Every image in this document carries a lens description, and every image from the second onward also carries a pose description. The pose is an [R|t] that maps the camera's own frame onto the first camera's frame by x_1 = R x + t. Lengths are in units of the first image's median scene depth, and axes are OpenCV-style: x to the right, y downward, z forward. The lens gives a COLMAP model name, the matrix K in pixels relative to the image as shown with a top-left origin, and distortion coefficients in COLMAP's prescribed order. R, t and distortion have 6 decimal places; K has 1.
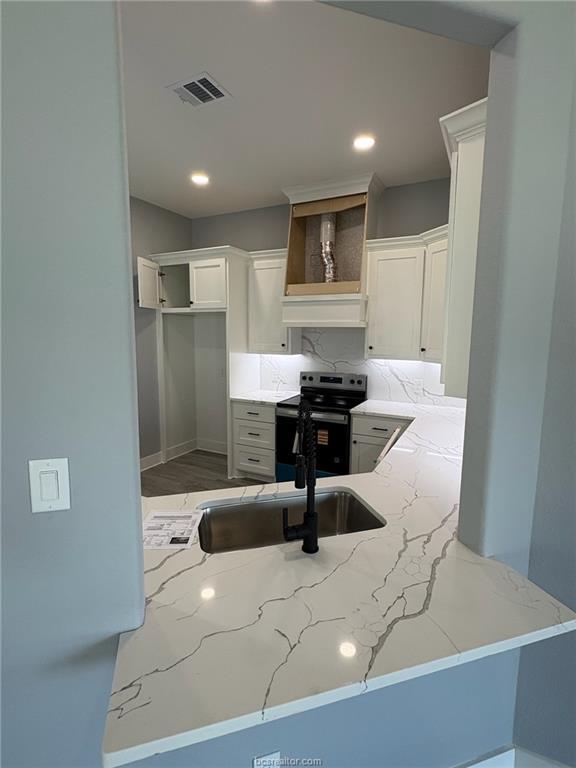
lens RADIAL K [[380.6, 0, 290.4], [0, 380.6, 381.1], [0, 0, 1]] dist [-0.018150, -0.000160]
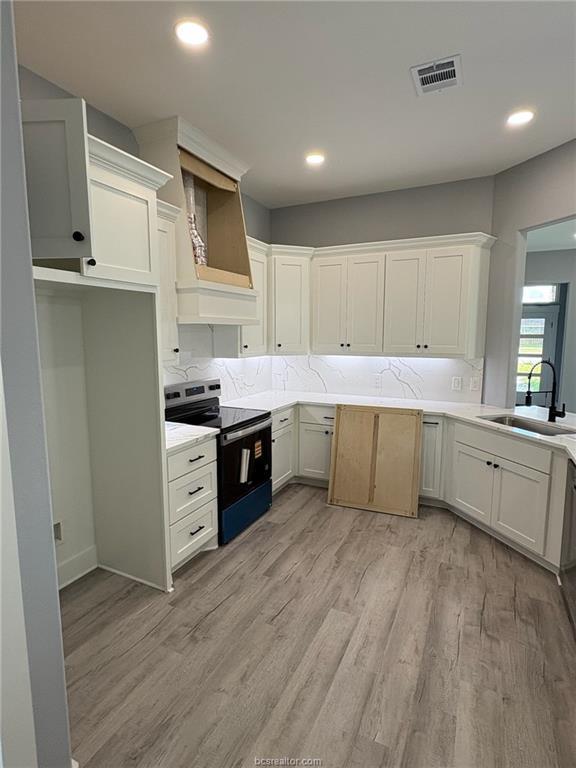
lens RADIAL K [[409.0, 0, 289.1], [0, 409.0, 384.8], [0, 0, 1]] dist [0.005915, 0.000396]
pose [[-0.020695, -0.133910, 0.990777, -0.759002], [0.133829, 0.981700, 0.135478, -0.107446], [-0.990788, 0.135398, -0.002395, 0.824250]]
